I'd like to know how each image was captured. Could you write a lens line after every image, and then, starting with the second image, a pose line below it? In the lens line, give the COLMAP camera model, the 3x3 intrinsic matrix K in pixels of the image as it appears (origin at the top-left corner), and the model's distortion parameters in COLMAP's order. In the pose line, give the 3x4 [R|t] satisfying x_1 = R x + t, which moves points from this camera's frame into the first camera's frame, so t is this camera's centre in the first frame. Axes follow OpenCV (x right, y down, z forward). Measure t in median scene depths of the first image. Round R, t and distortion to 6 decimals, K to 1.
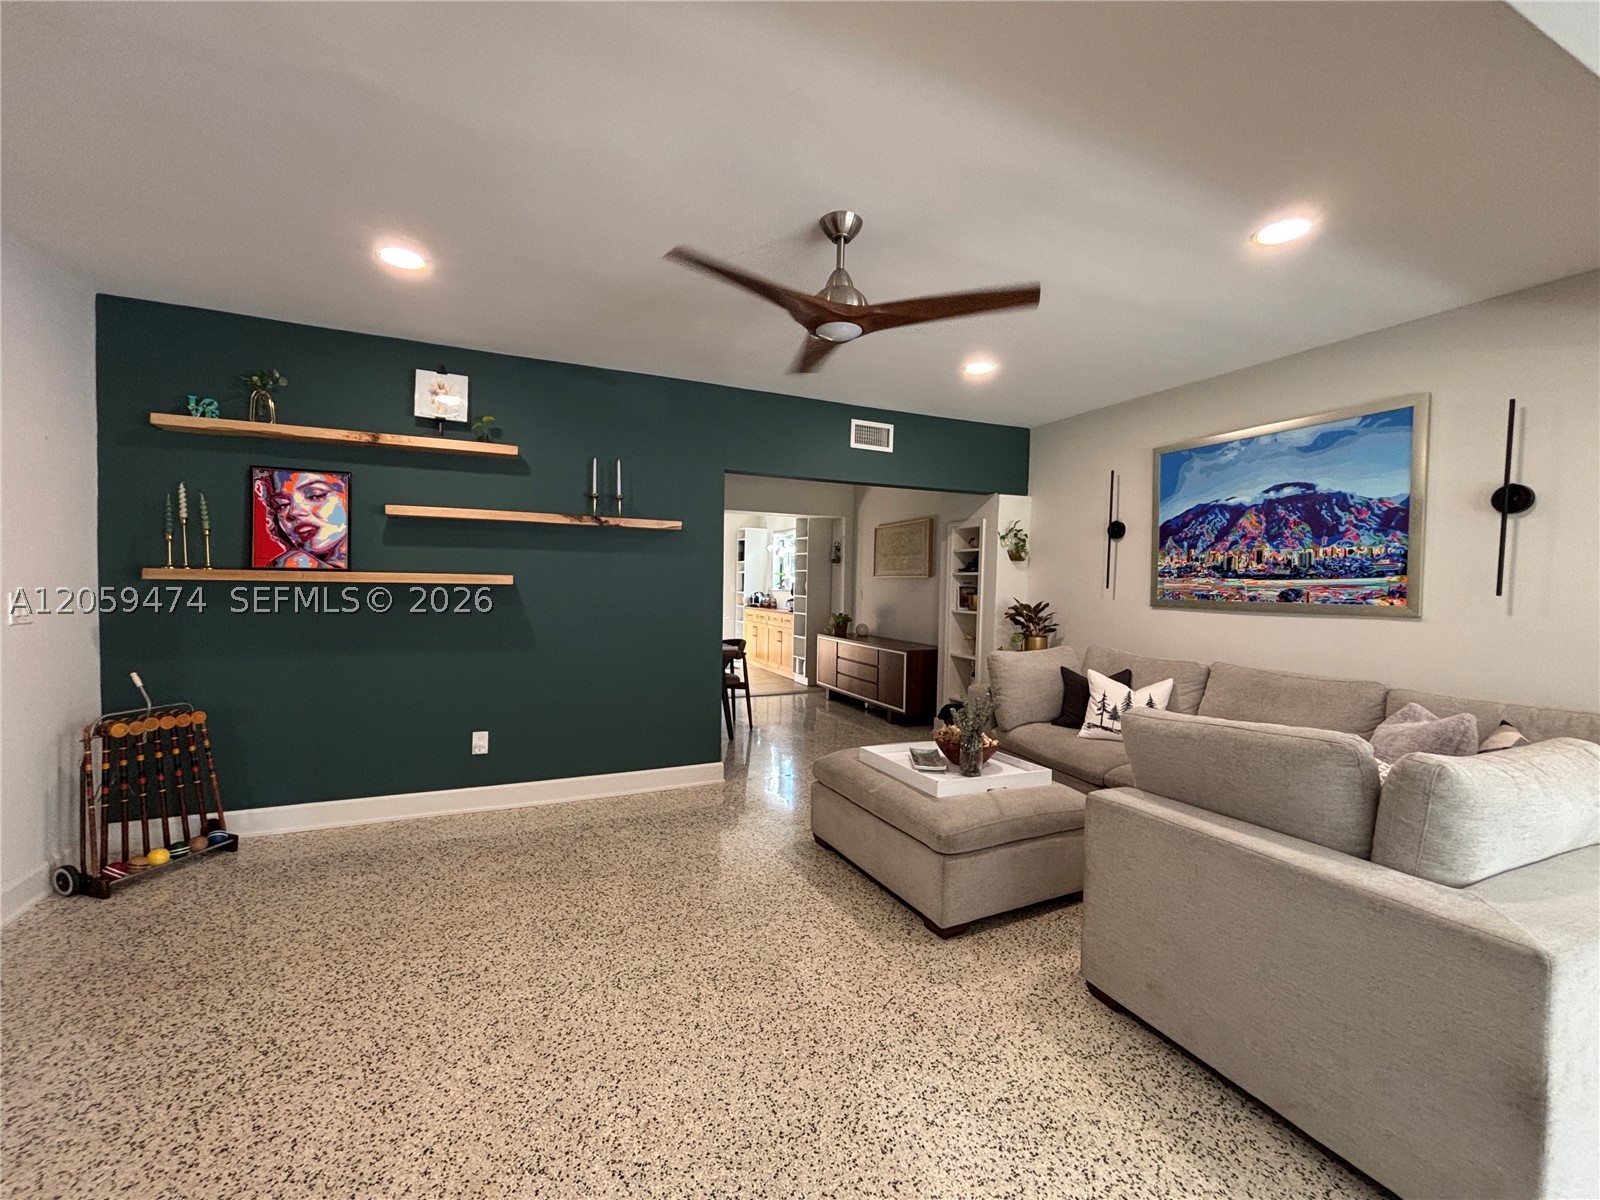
lens RADIAL K [[650.2, 0, 799.4], [0, 650.2, 599.4], [0, 0, 1]] dist [-0.000253, -0.000096]
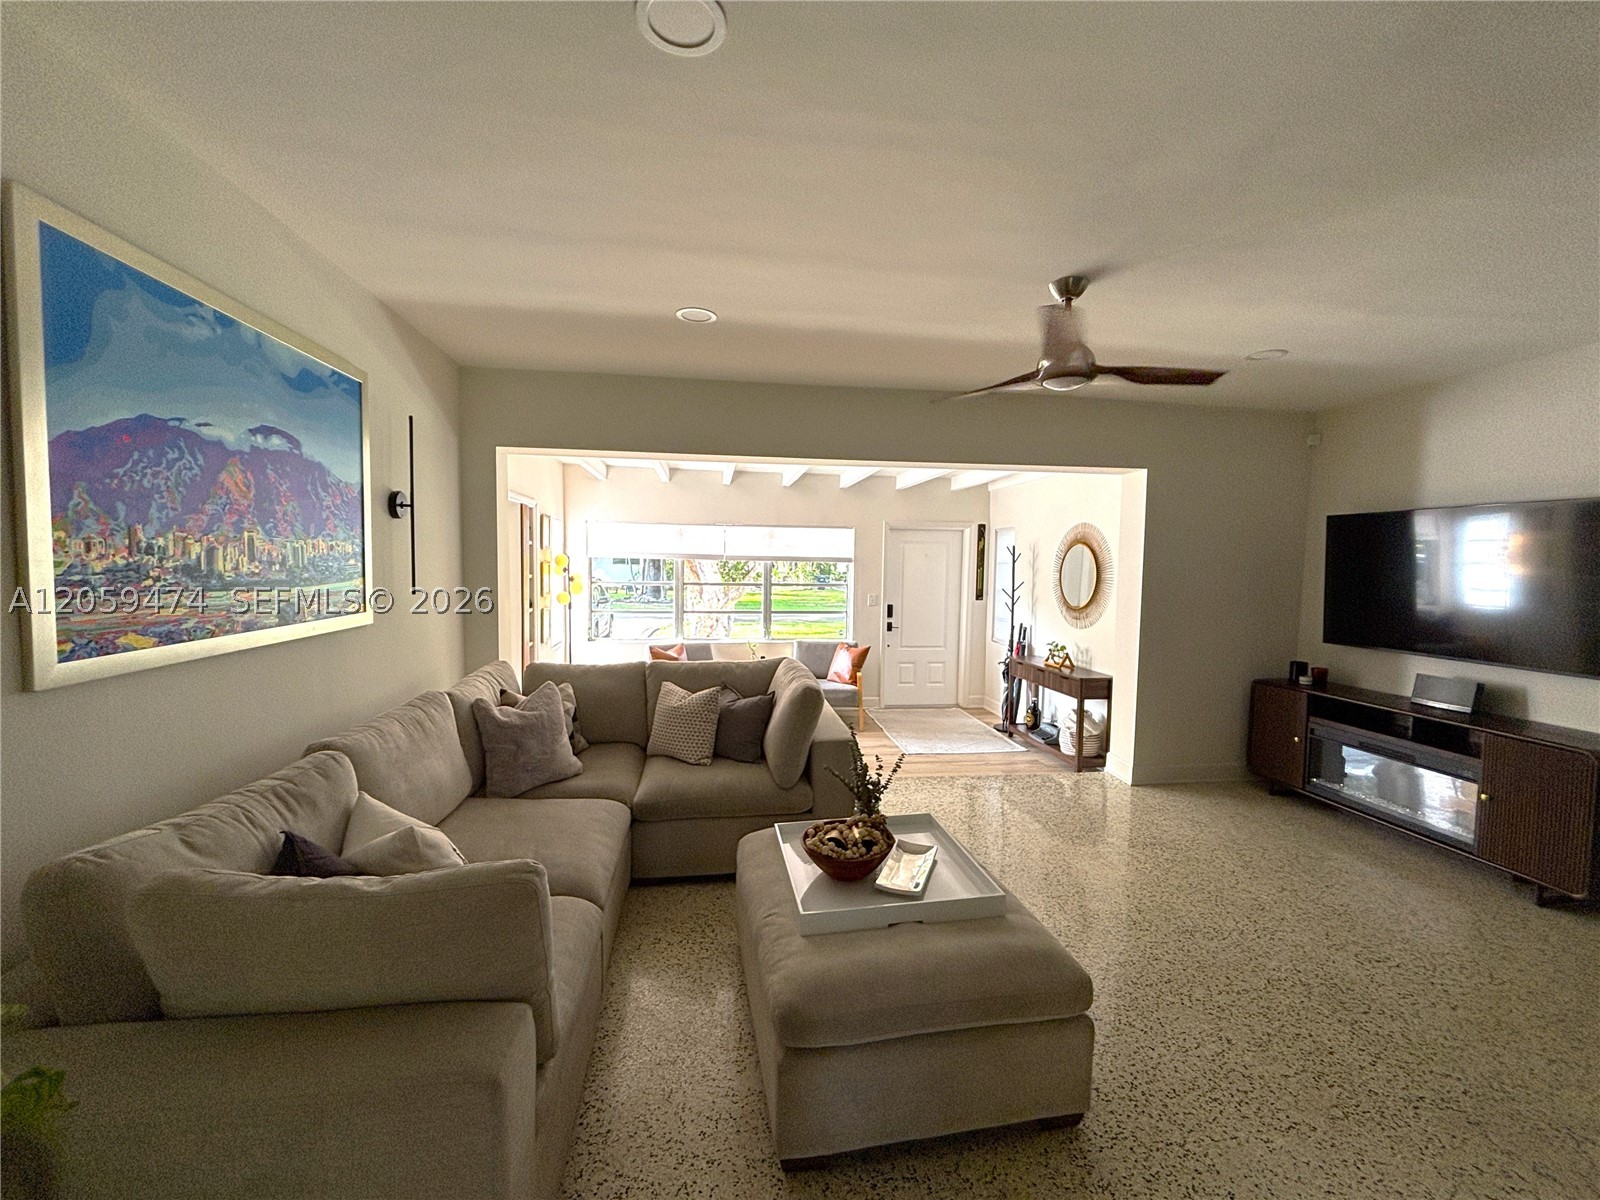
lens RADIAL K [[650.2, 0, 791.3], [0, 650.2, 598.2], [0, 0, 1]] dist [-0.000253, -0.000096]
pose [[-0.958089, -0.053091, 0.281507, 0.112223], [-0.028652, 0.995508, 0.090232, -0.085655], [-0.285033, 0.078385, -0.955307, 1.375470]]
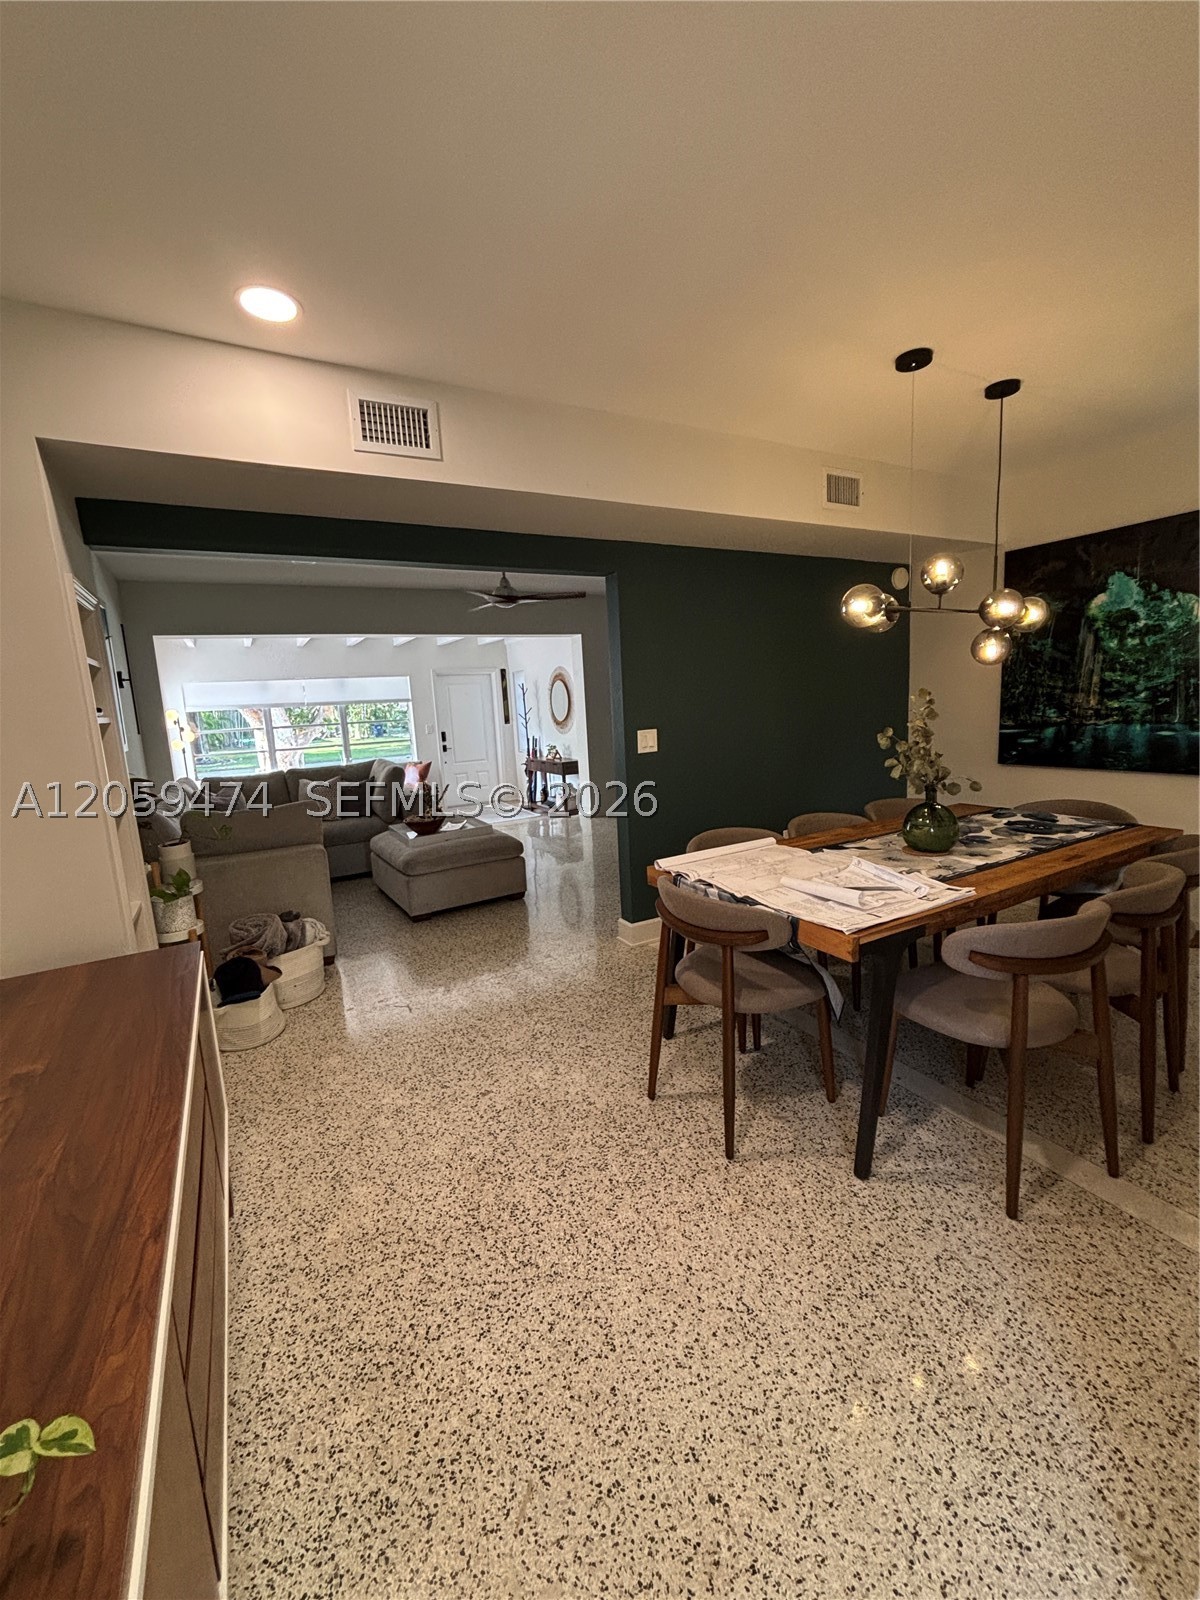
lens RADIAL K [[650.2, 0, 605.2], [0, 650.2, 806.8], [0, 0, 1]] dist [-0.000253, -0.000096]
pose [[-0.994808, 0.040020, -0.093568, -0.013031], [0.021362, 0.981066, 0.192490, -0.093797], [0.099500, 0.189492, -0.976828, 2.092558]]
